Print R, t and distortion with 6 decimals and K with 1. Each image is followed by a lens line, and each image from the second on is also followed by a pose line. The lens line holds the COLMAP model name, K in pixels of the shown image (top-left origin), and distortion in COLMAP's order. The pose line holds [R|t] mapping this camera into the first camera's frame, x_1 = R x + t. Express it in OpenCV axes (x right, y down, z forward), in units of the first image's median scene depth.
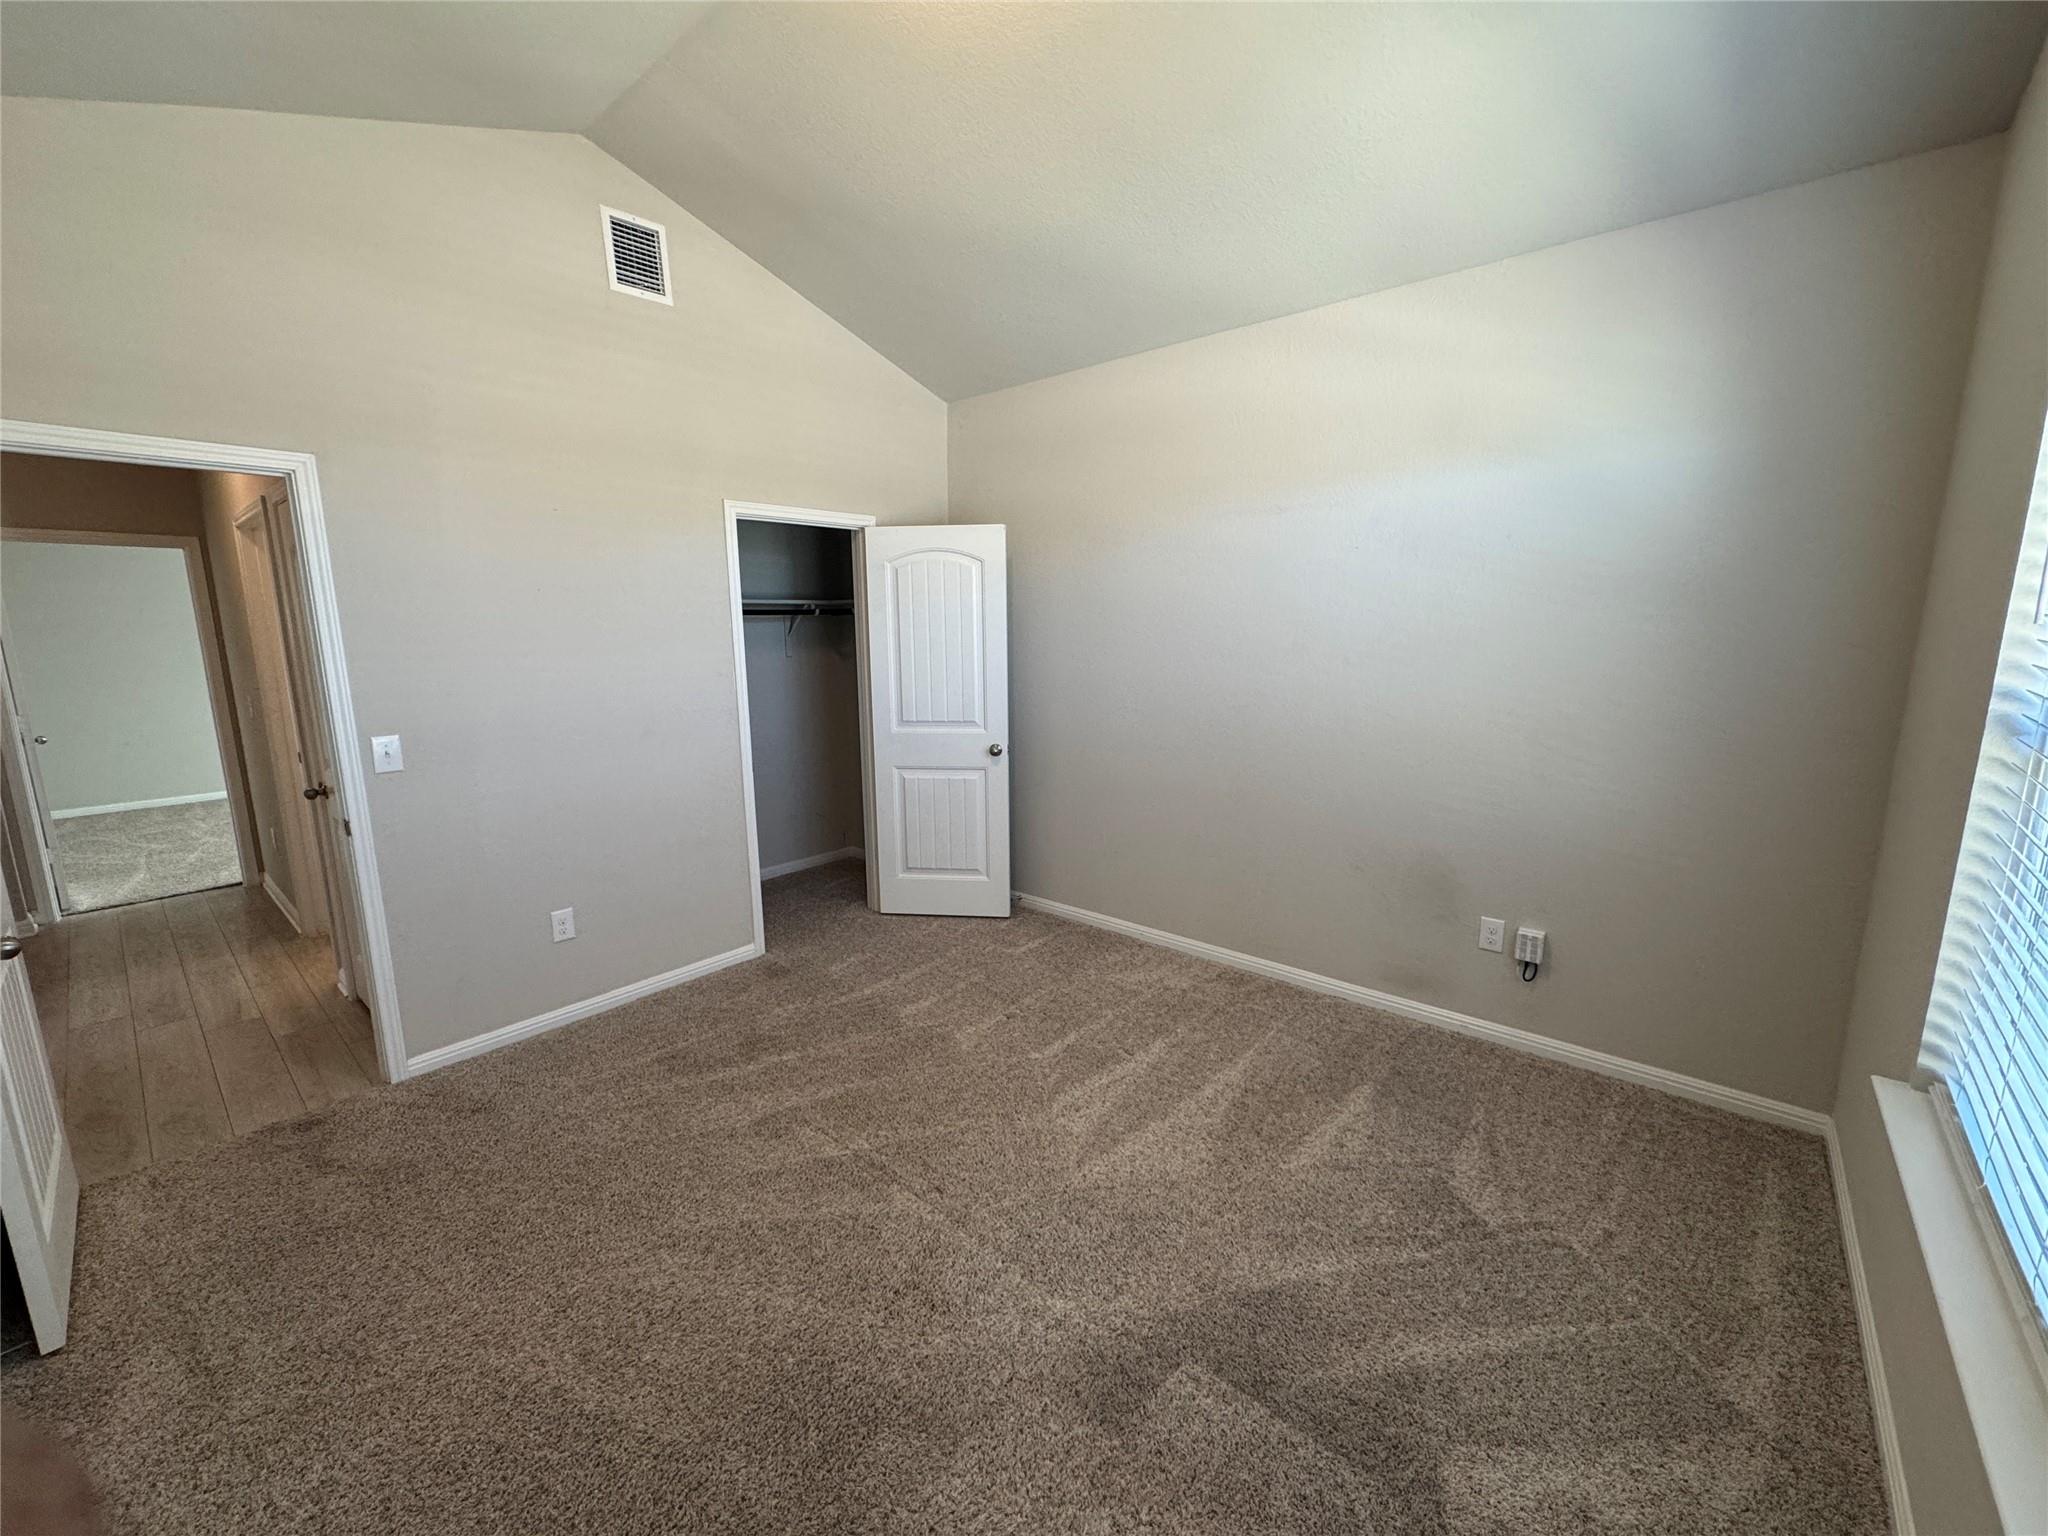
lens RADIAL K [[815.3, 0, 1031.2], [0, 815.3, 768.6], [0, 0, 1]] dist [-0.003094, 0.000263]
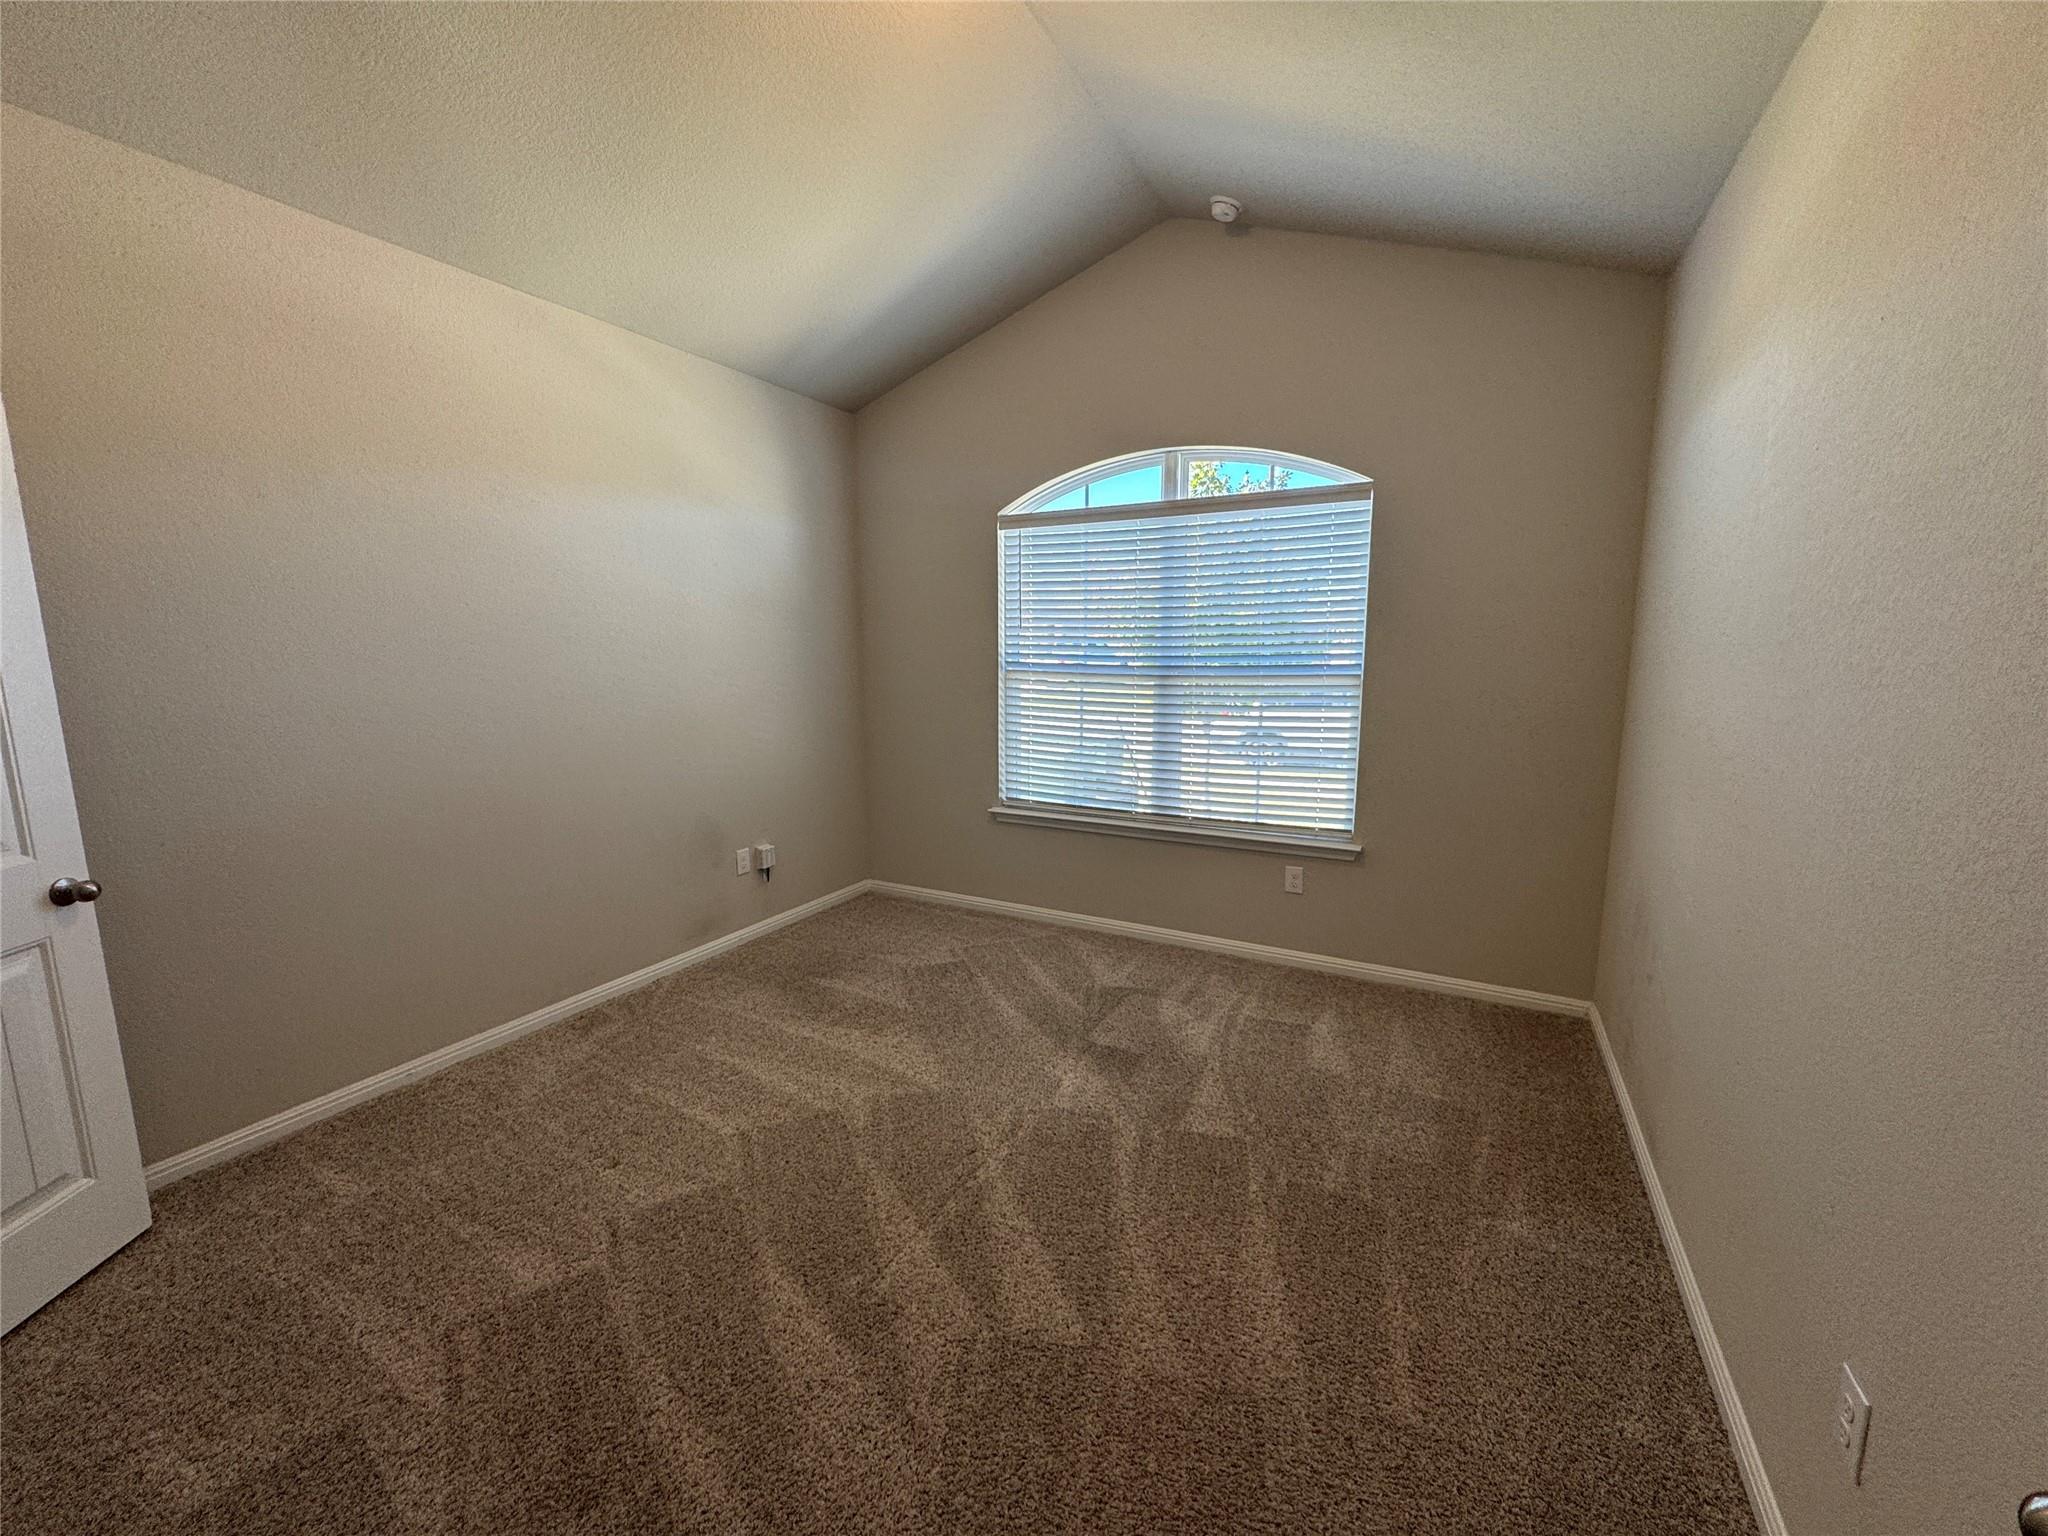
lens RADIAL K [[815.3, 0, 1030.5], [0, 815.3, 763.9], [0, 0, 1]] dist [-0.003094, 0.000263]
pose [[-0.222625, -0.136587, 0.965289, -0.822946], [0.177641, 0.967878, 0.177922, -0.107943], [-0.958583, 0.211084, -0.191210, 0.777583]]
